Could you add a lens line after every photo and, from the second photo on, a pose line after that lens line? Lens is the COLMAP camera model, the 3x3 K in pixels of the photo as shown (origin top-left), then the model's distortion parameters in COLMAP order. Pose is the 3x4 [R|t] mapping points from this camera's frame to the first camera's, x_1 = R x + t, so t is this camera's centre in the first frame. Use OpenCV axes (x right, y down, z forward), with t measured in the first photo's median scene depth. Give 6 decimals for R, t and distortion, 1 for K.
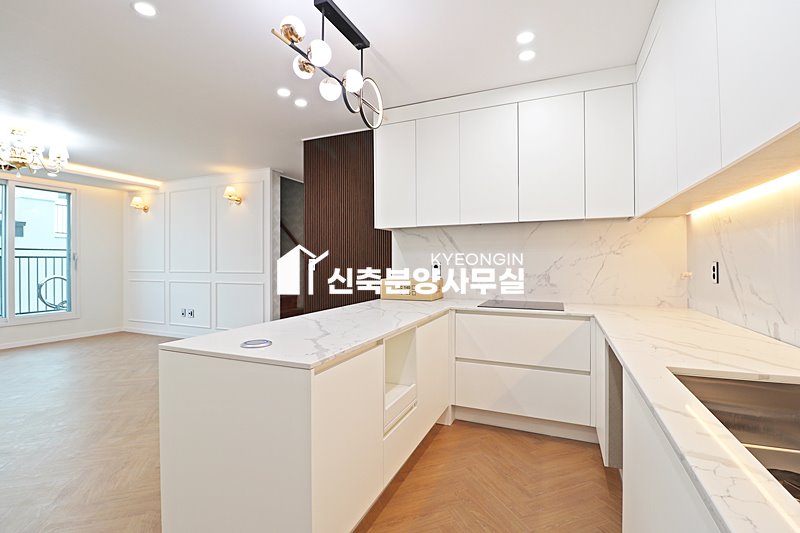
lens RADIAL K [[371.0, 0, 400.5], [0, 371.0, 262.3], [0, 0, 1]] dist [-0.002084, -0.012330]
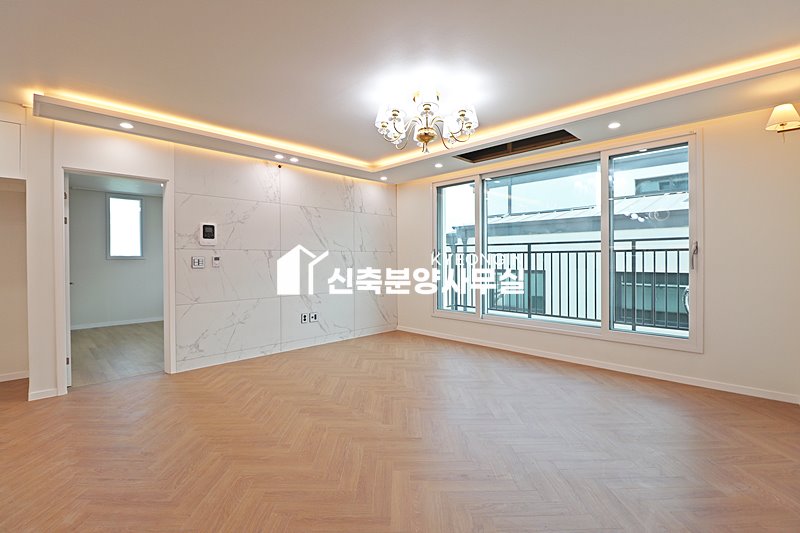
lens RADIAL K [[371.0, 0, 400.5], [0, 371.0, 262.3], [0, 0, 1]] dist [-0.002084, -0.012330]
pose [[-0.371393, 0.011001, -0.928411, -0.300043], [0.007775, 0.999932, 0.008738, -0.000019], [0.928443, -0.003973, -0.371453, 1.448906]]
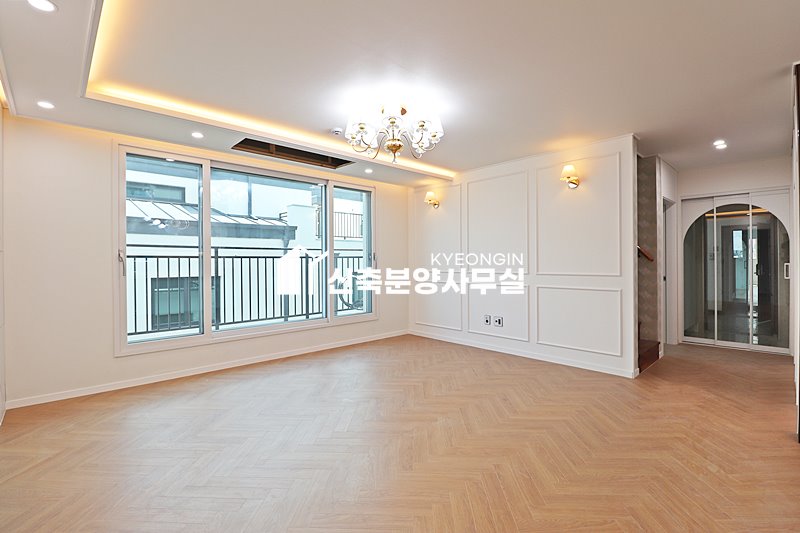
lens RADIAL K [[366.7, 0, 402.6], [0, 366.7, 263.0], [0, 0, 1]] dist [-0.003699, -0.011746]
pose [[0.917137, -0.003446, -0.398558, -0.800257], [0.006412, 0.999961, 0.006108, -0.006780], [0.398521, -0.008158, 0.917123, 0.250945]]
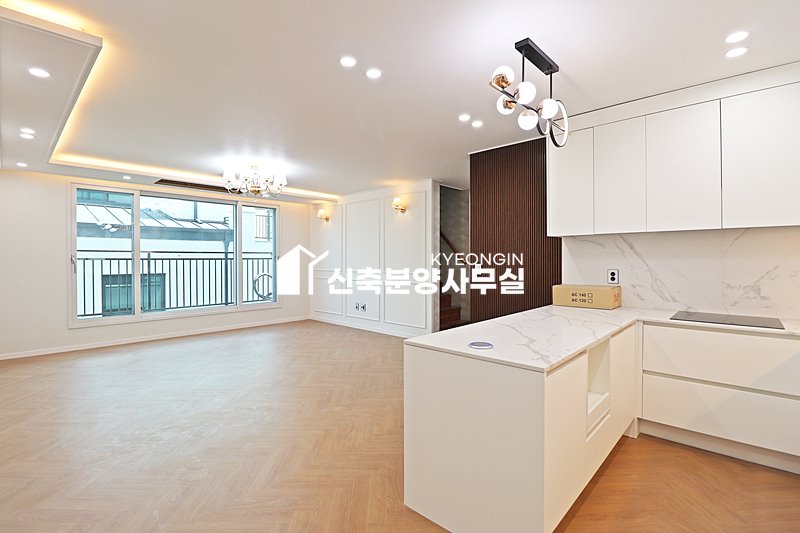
lens RADIAL K [[371.0, 0, 400.5], [0, 371.0, 262.3], [0, 0, 1]] dist [-0.002084, -0.012330]
pose [[0.939817, 0.003388, -0.341661, -0.103051], [0.000586, 0.999933, 0.011526, -0.032669], [0.341677, -0.011032, 0.939753, -0.109479]]
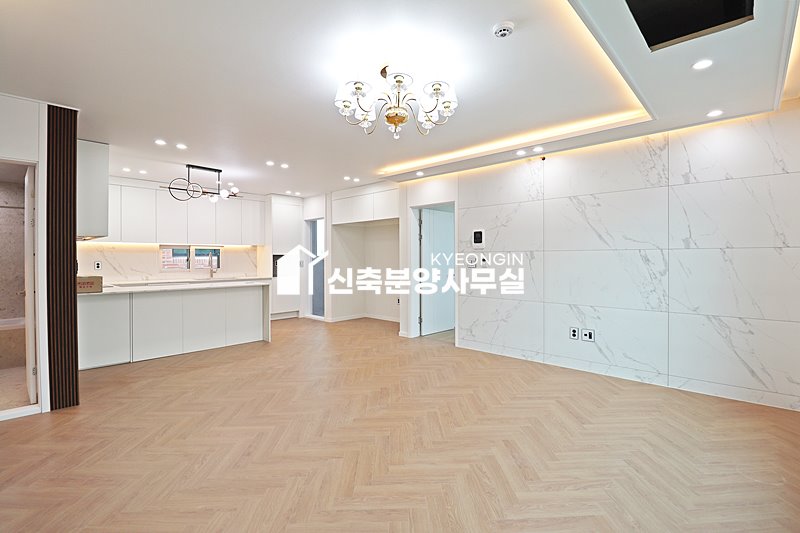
lens RADIAL K [[371.0, 0, 400.5], [0, 371.0, 262.3], [0, 0, 1]] dist [-0.002084, -0.012330]
pose [[-0.936398, -0.000333, 0.350939, -1.503944], [0.002595, 0.999966, 0.007871, -0.010141], [-0.350930, 0.008281, -0.936365, 1.901469]]
